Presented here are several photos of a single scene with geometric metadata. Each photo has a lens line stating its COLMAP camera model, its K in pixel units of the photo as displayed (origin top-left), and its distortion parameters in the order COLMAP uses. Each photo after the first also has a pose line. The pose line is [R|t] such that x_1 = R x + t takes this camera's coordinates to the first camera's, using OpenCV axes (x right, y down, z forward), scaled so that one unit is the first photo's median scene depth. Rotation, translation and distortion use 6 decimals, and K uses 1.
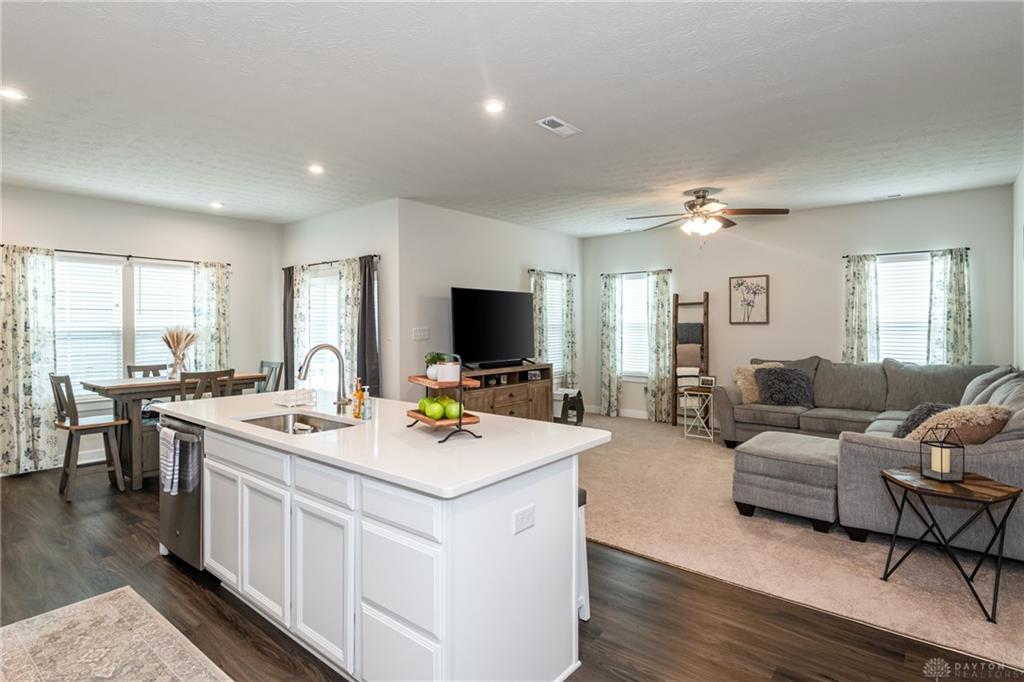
lens RADIAL K [[532.5, 0, 499.6], [0, 532.5, 329.2], [0, 0, 1]] dist [0.018281, -0.003034]
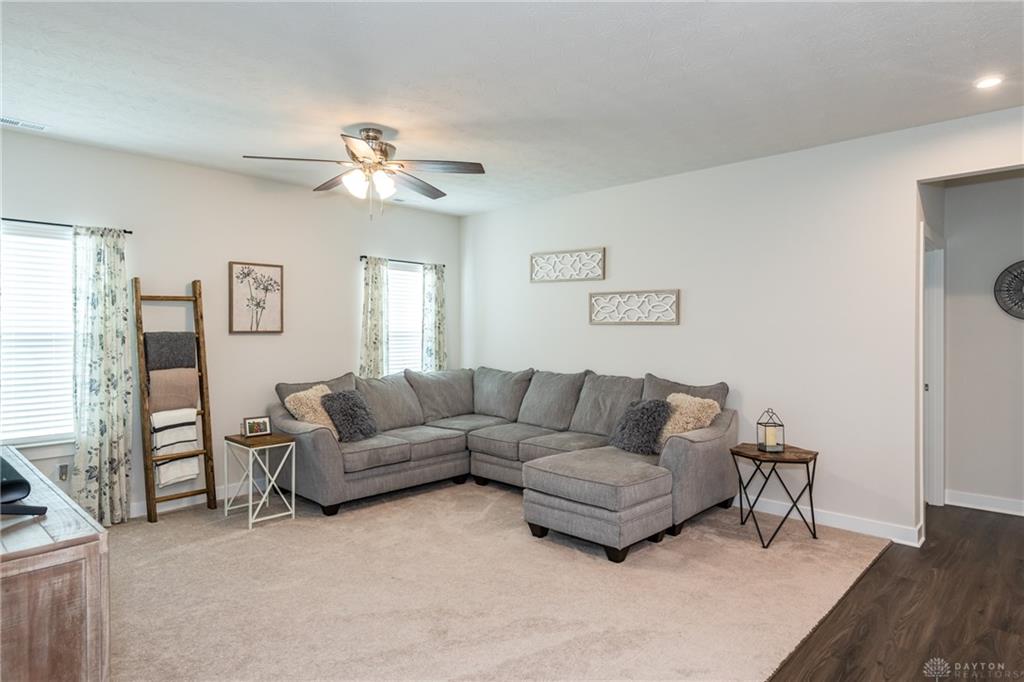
lens RADIAL K [[586.9, 0, 509.8], [0, 586.9, 335.9], [0, 0, 1]] dist [0.000656, -0.000469]
pose [[0.038229, -0.002153, 0.999267, -0.289288], [0.012661, 0.999918, 0.001670, -0.004478], [-0.999189, 0.012588, 0.038253, 0.694410]]
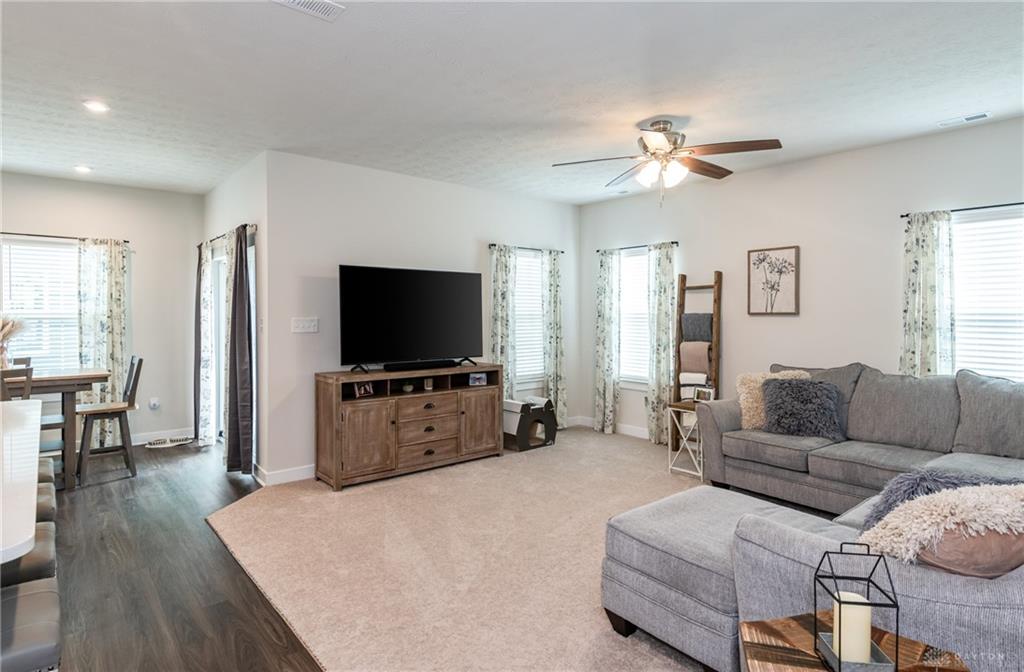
lens RADIAL K [[556.4, 0, 528.6], [0, 556.4, 321.2], [0, 0, 1]] dist [0.013419, 0.001890]
pose [[0.987243, 0.008206, -0.159011, 0.280462], [-0.007451, 0.999958, 0.005341, -0.003337], [0.159049, -0.004088, 0.987262, 0.224245]]
